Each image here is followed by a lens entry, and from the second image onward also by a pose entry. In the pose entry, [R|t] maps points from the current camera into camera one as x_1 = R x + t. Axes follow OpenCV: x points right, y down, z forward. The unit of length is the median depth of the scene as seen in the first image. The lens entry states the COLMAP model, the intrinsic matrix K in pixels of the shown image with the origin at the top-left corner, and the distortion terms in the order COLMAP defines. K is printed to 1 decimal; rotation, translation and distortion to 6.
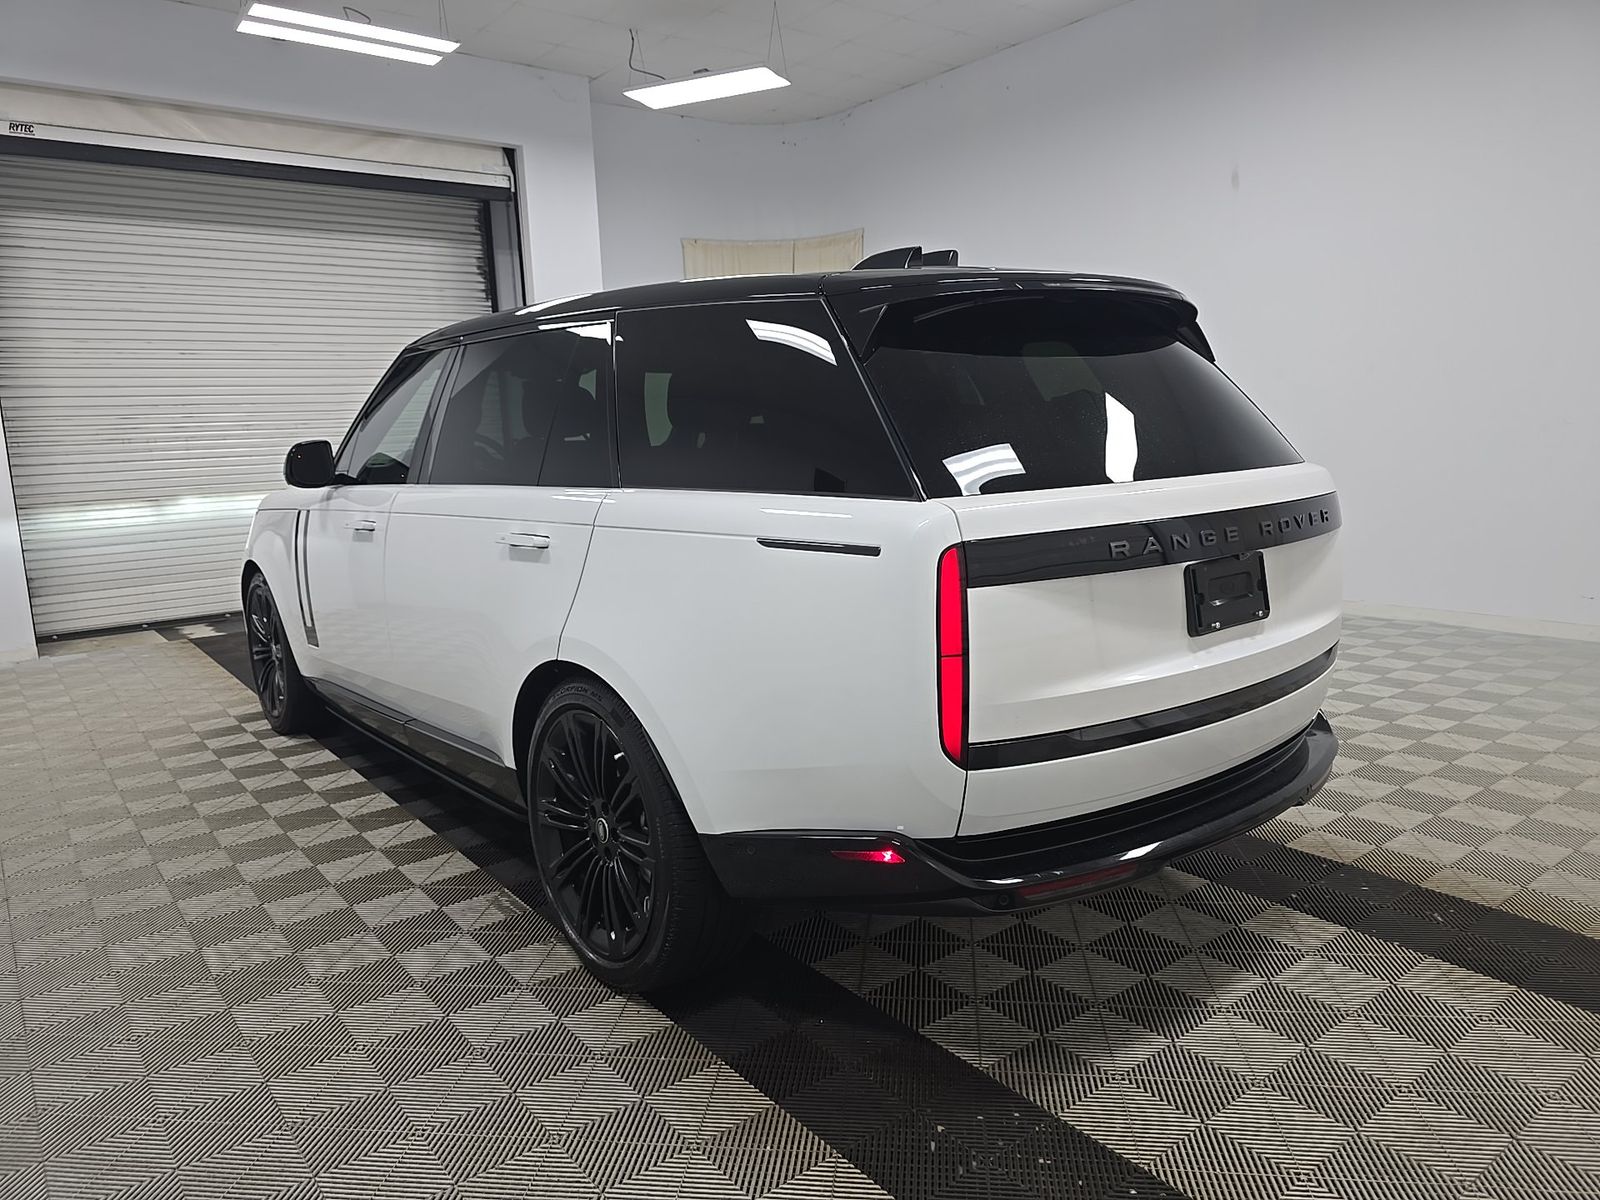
lens RADIAL K [[1087.9, 0, 807.0], [0, 1087.9, 603.8], [0, 0, 1]] dist [0.045672, -0.036969]
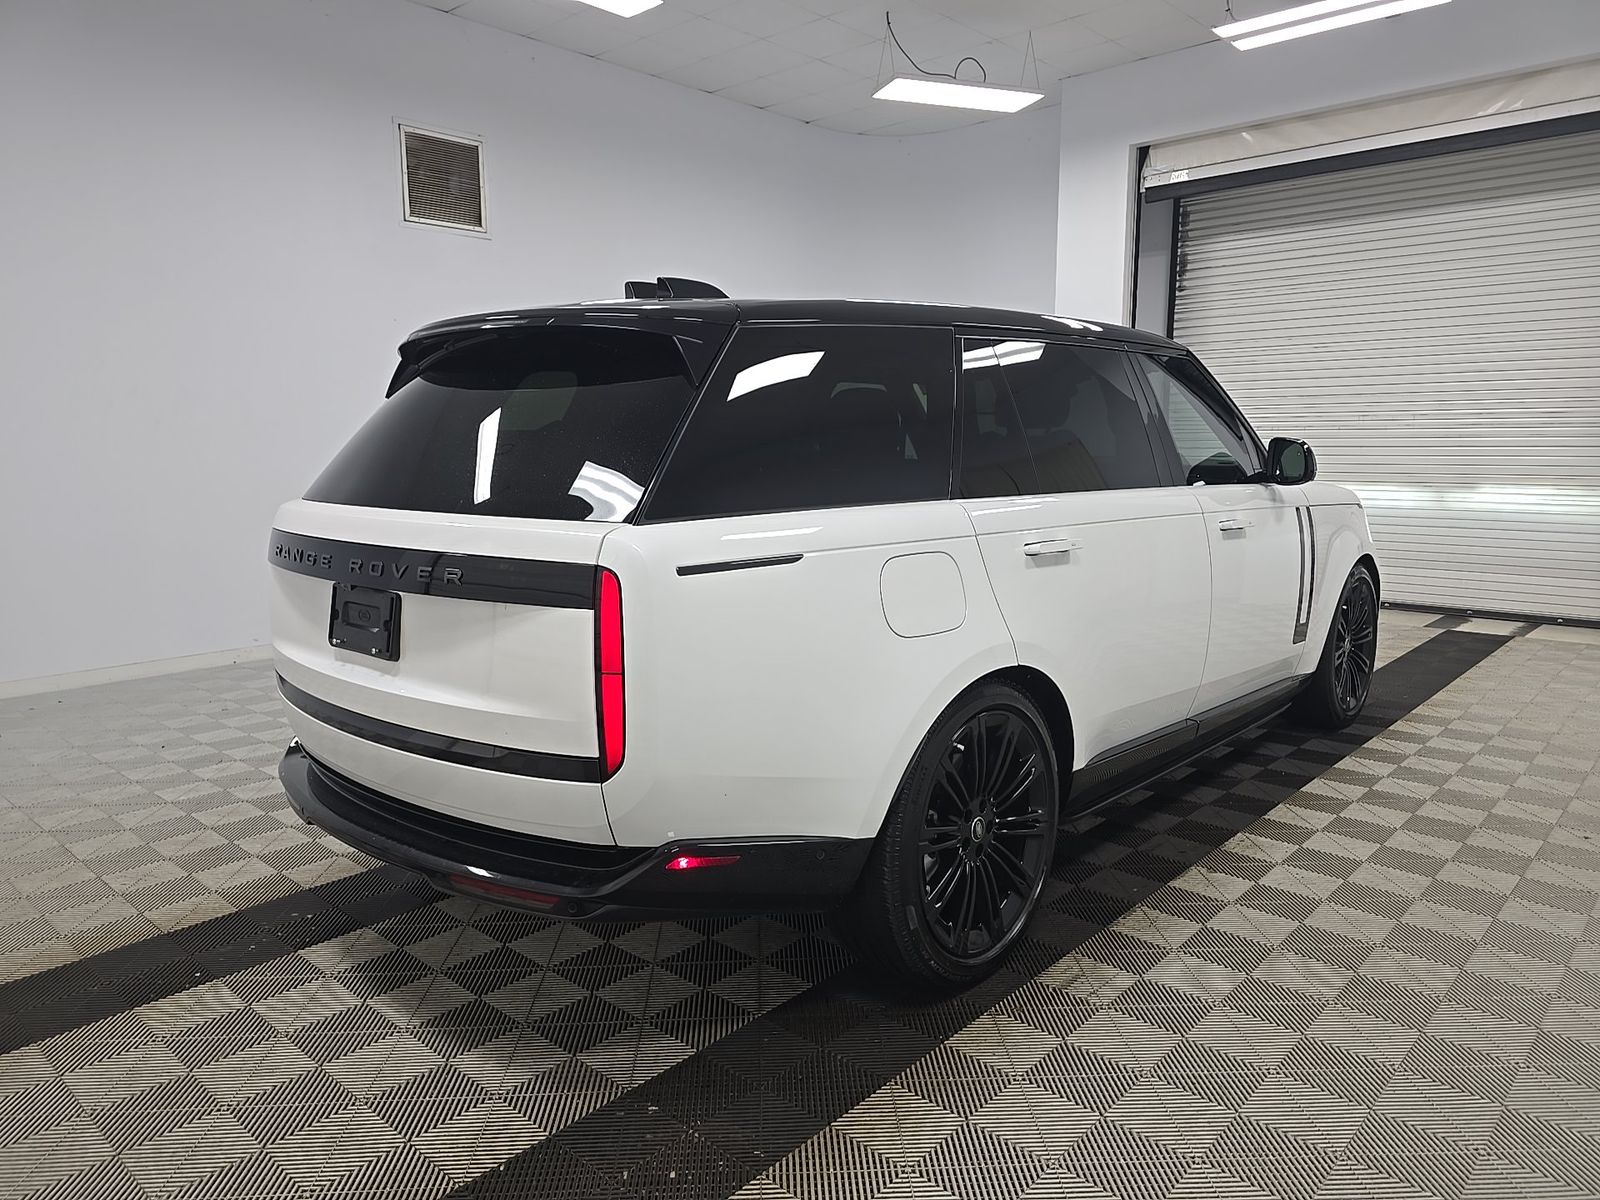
lens RADIAL K [[1087.9, 0, 807.0], [0, 1087.9, 603.8], [0, 0, 1]] dist [0.045672, -0.036969]
pose [[0.172814, 0.187276, -0.966987, 0.416312], [-0.162867, 0.973676, 0.159465, -0.074608], [0.971396, 0.129933, 0.198766, 0.341794]]
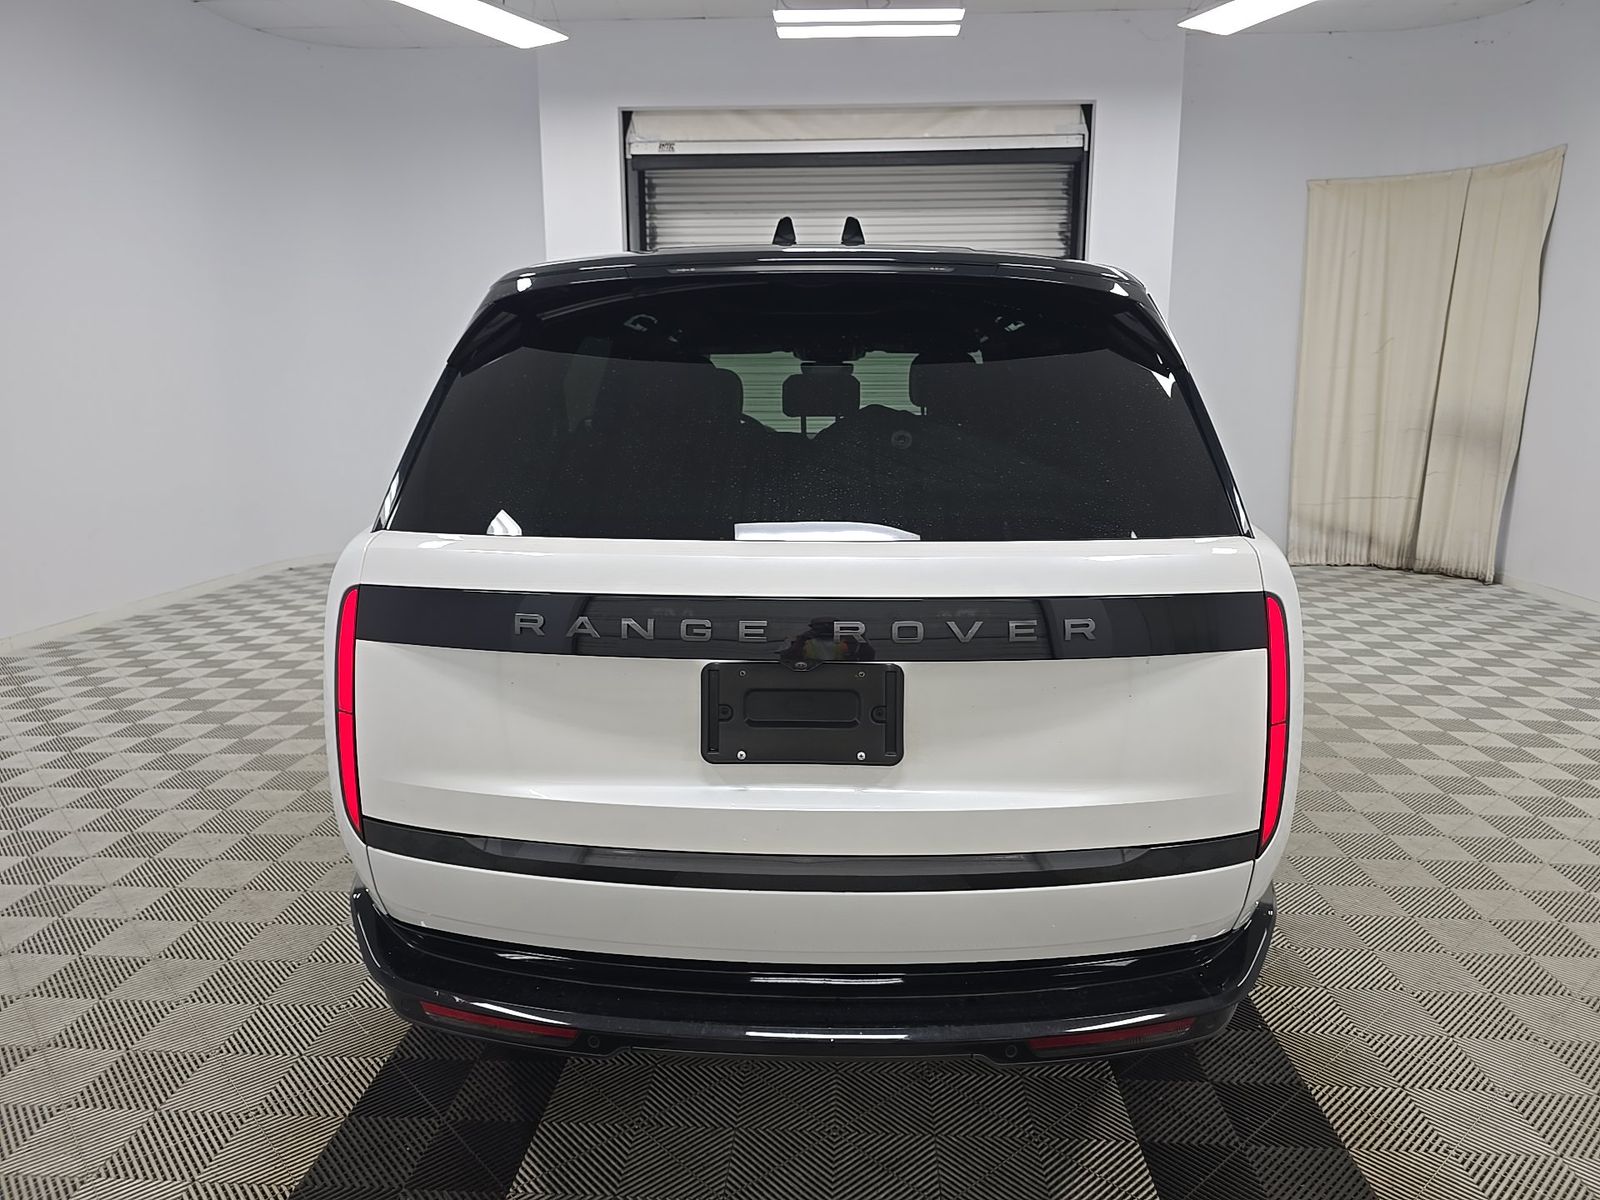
lens RADIAL K [[1087.9, 0, 807.0], [0, 1087.9, 603.8], [0, 0, 1]] dist [0.045672, -0.036969]
pose [[0.756327, 0.156874, -0.635107, 0.224275], [-0.134107, 0.987385, 0.084185, -0.037935], [0.640301, 0.021501, 0.767823, 0.131293]]
